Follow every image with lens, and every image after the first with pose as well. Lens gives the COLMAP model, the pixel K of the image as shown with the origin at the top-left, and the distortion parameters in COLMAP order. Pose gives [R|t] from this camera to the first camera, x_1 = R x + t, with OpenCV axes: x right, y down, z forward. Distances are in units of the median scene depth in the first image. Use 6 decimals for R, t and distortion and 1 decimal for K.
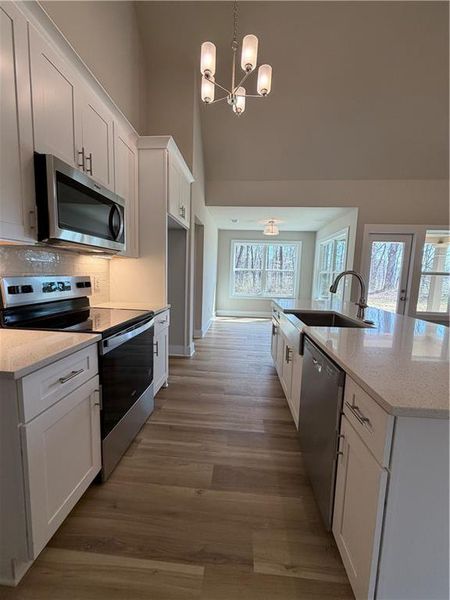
lens RADIAL K [[240.6, 0, 225.0], [0, 240.6, 300.0], [0, 0, 1]] dist [0.000739, 0.000305]
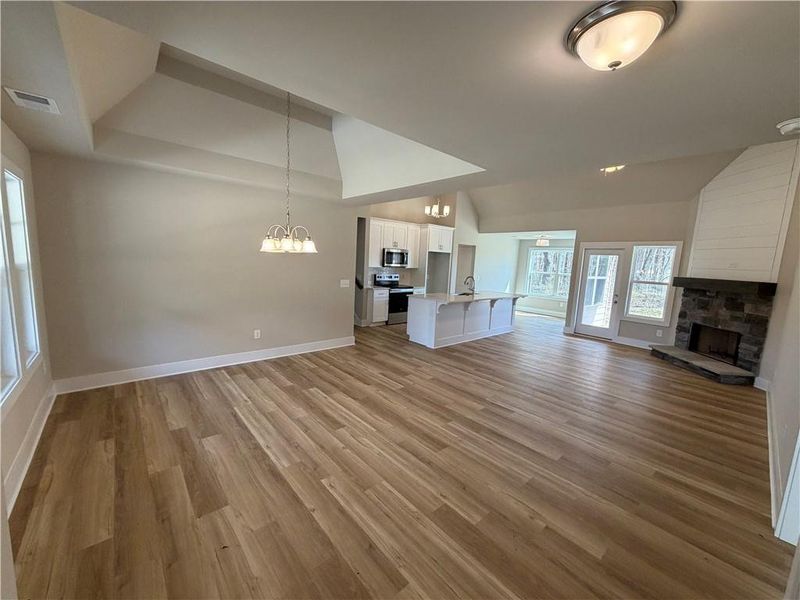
lens RADIAL K [[318.9, 0, 397.8], [0, 318.9, 300.8], [0, 0, 1]] dist [-0.000729, -0.000288]
pose [[0.711905, 0.094088, -0.695944, 1.317530], [-0.105567, 0.994062, 0.026404, 0.074948], [0.694296, 0.054671, 0.717610, -1.103443]]
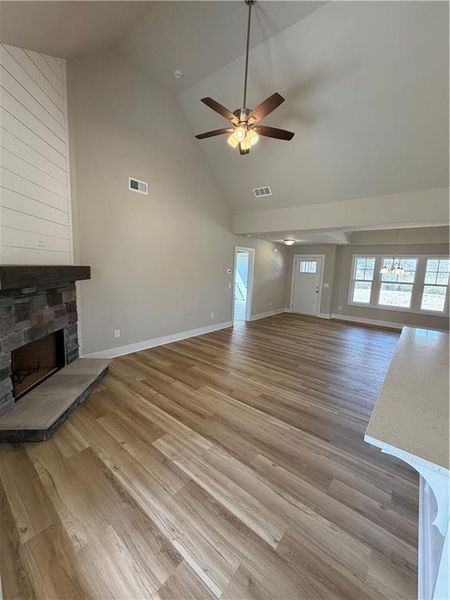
lens RADIAL K [[239.1, 0, 224.5], [0, 239.1, 299.1], [0, 0, 1]] dist [-0.000729, -0.000288]
pose [[-0.813701, -0.142926, 0.563438, 0.486886], [-0.004472, 0.970811, 0.239805, -0.215349], [-0.581266, 0.192610, -0.790589, 1.226938]]
